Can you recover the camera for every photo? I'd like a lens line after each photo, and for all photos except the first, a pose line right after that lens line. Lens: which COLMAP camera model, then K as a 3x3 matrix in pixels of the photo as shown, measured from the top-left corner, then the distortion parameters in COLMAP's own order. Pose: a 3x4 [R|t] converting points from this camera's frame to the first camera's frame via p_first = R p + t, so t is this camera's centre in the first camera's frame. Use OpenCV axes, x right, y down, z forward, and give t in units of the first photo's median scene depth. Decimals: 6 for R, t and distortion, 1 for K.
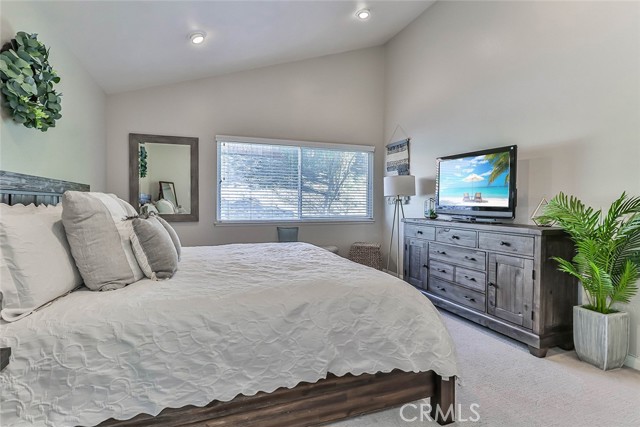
lens RADIAL K [[336.7, 0, 318.2], [0, 336.7, 202.0], [0, 0, 1]] dist [0.000706, -0.000036]
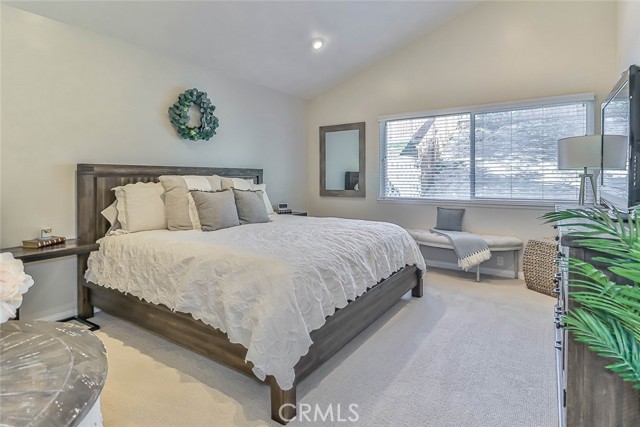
lens RADIAL K [[345.4, 0, 312.2], [0, 345.4, 180.9], [0, 0, 1]] dist [-0.005175, -0.002379]
pose [[0.569466, -0.001052, -0.822014, 0.985167], [0.005274, 0.999983, 0.002374, -0.001277], [0.821998, -0.005688, 0.569462, 0.442307]]
